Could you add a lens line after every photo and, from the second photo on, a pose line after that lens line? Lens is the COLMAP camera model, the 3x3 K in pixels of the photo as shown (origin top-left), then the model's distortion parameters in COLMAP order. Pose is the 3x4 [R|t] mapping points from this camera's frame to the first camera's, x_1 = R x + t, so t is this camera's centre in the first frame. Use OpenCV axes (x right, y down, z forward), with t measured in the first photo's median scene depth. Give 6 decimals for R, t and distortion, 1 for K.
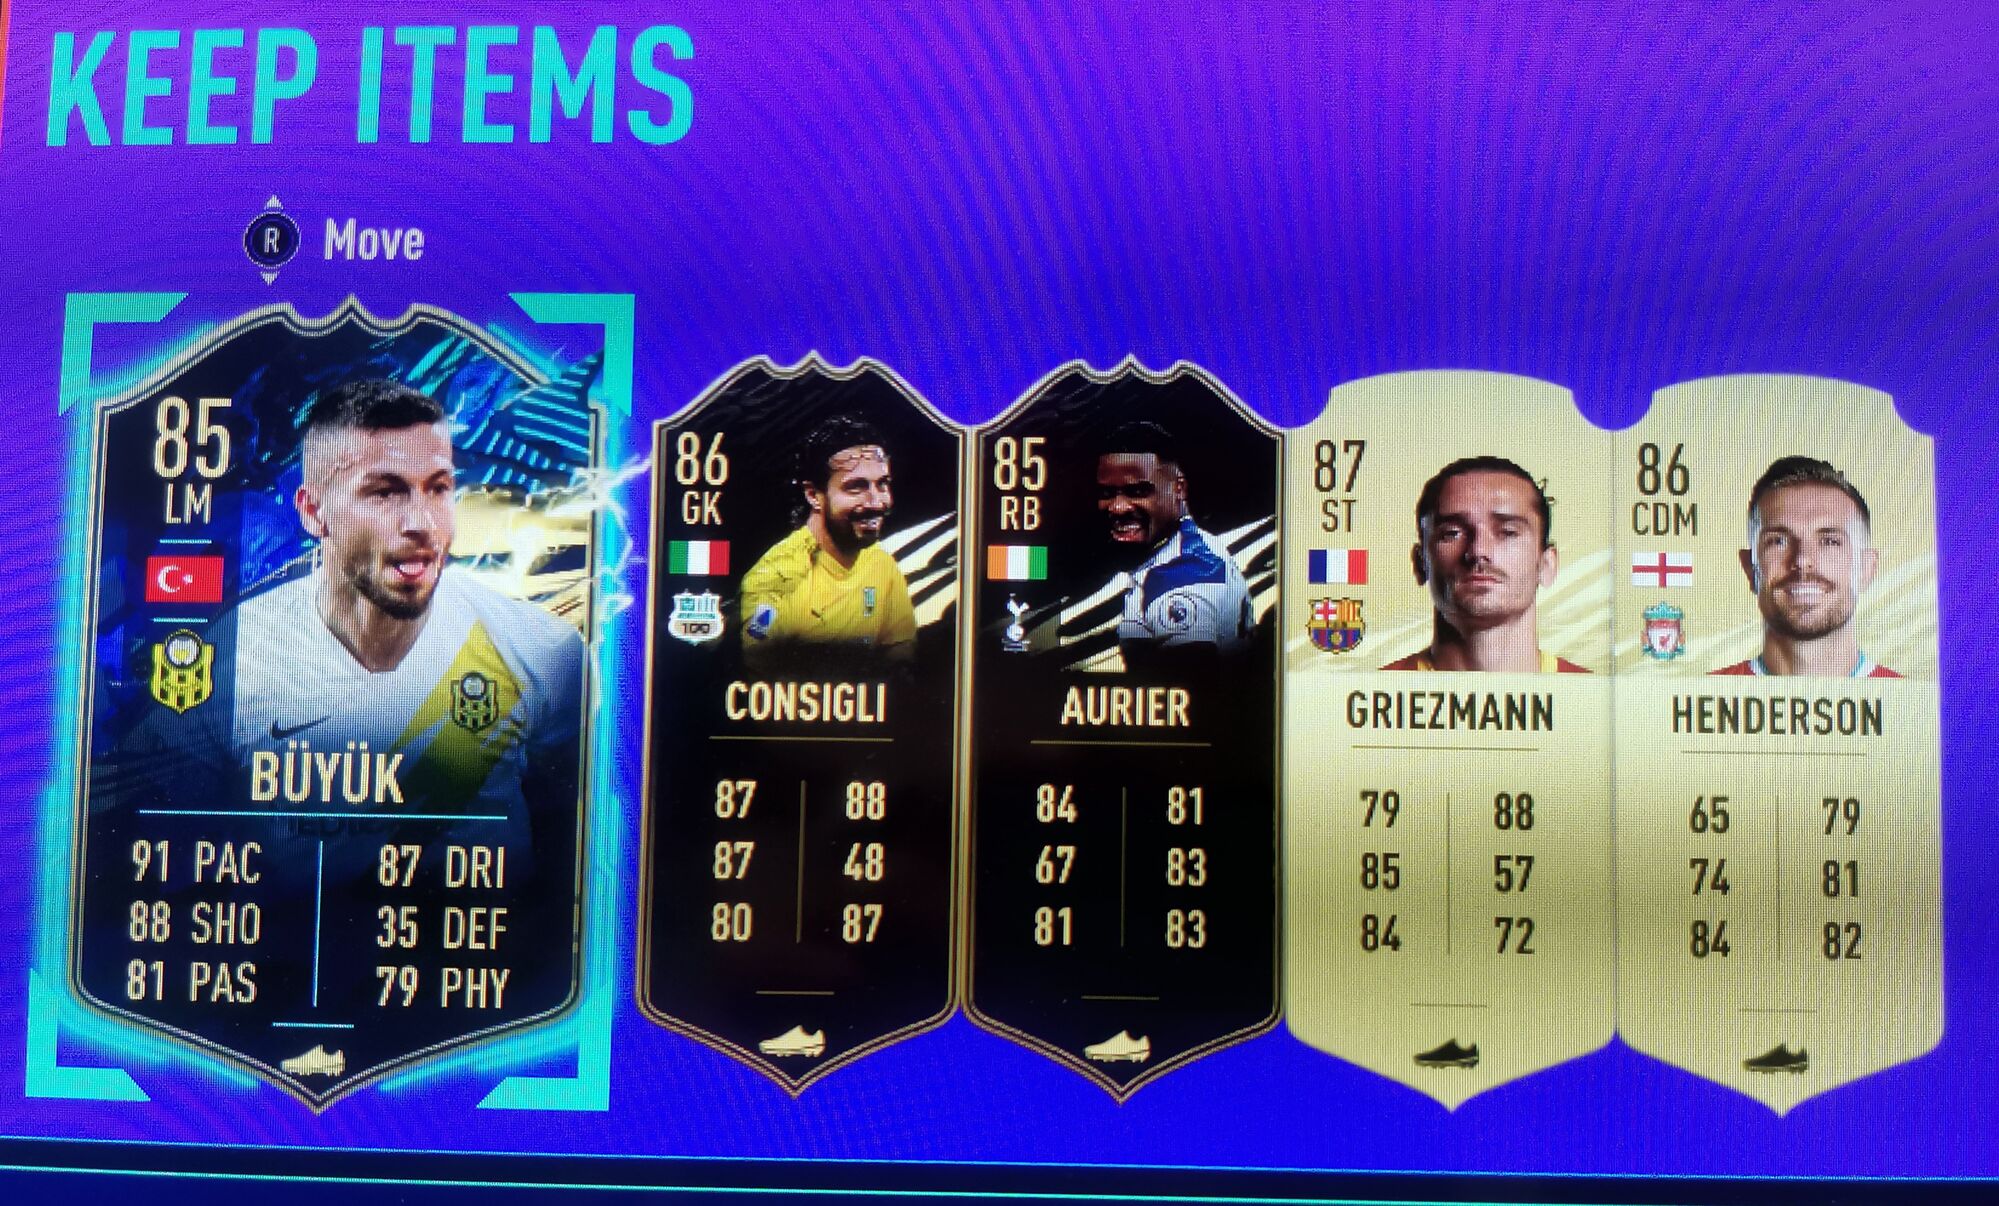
lens RADIAL K [[1653.7, 0, 999.5], [0, 1653.7, 603.0], [0, 0, 1]] dist [0.054205, -0.127227]
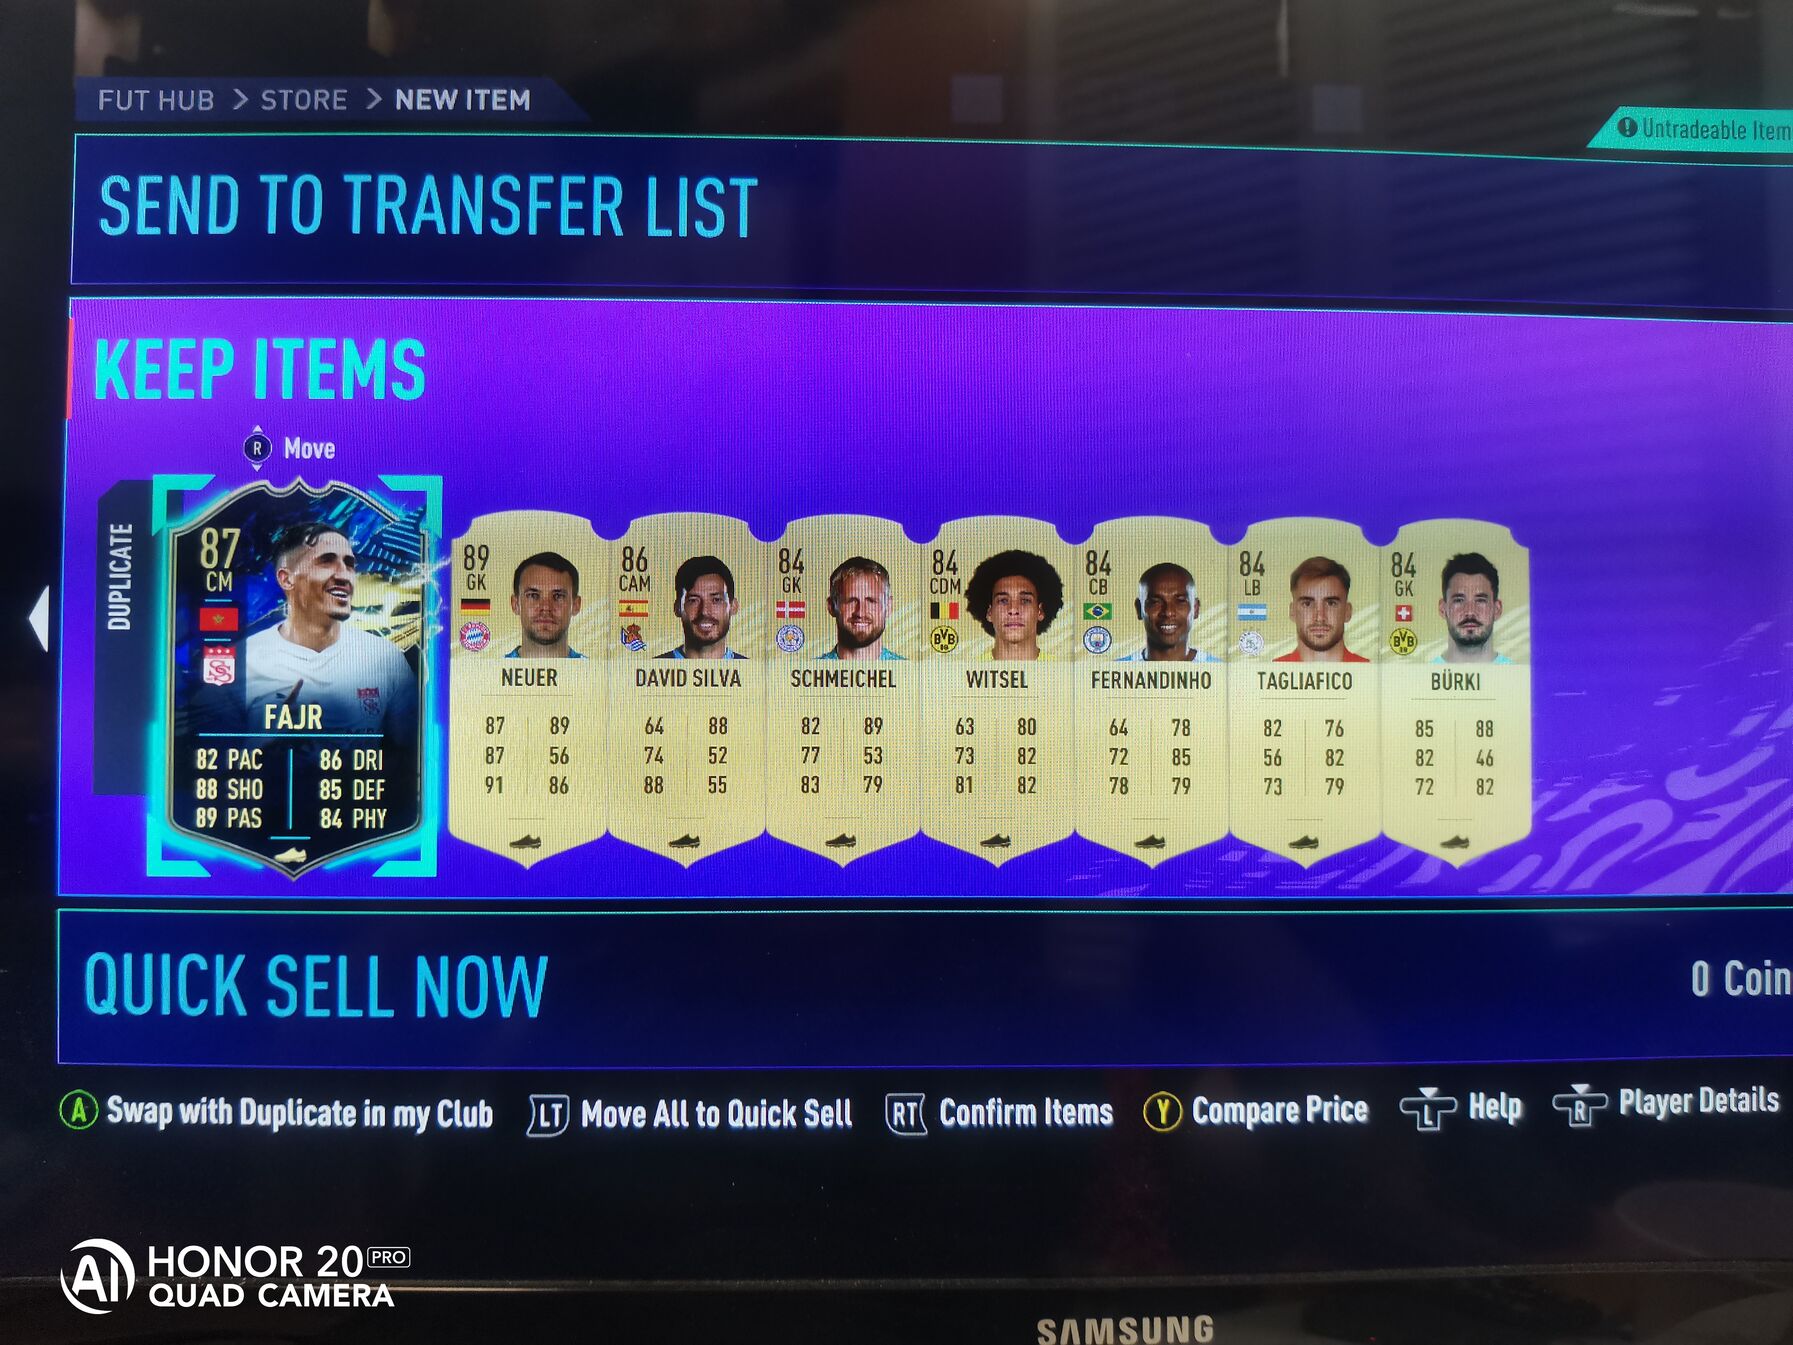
lens RADIAL K [[803.5, 0, 896.5], [0, 803.5, 672.5], [0, 0, 1]] dist [-0.001450, -0.001433]
pose [[0.998962, -0.009736, 0.044500, 0.288970], [0.007345, 0.998536, 0.053588, 0.003847], [-0.044956, -0.053206, 0.997571, -0.006181]]
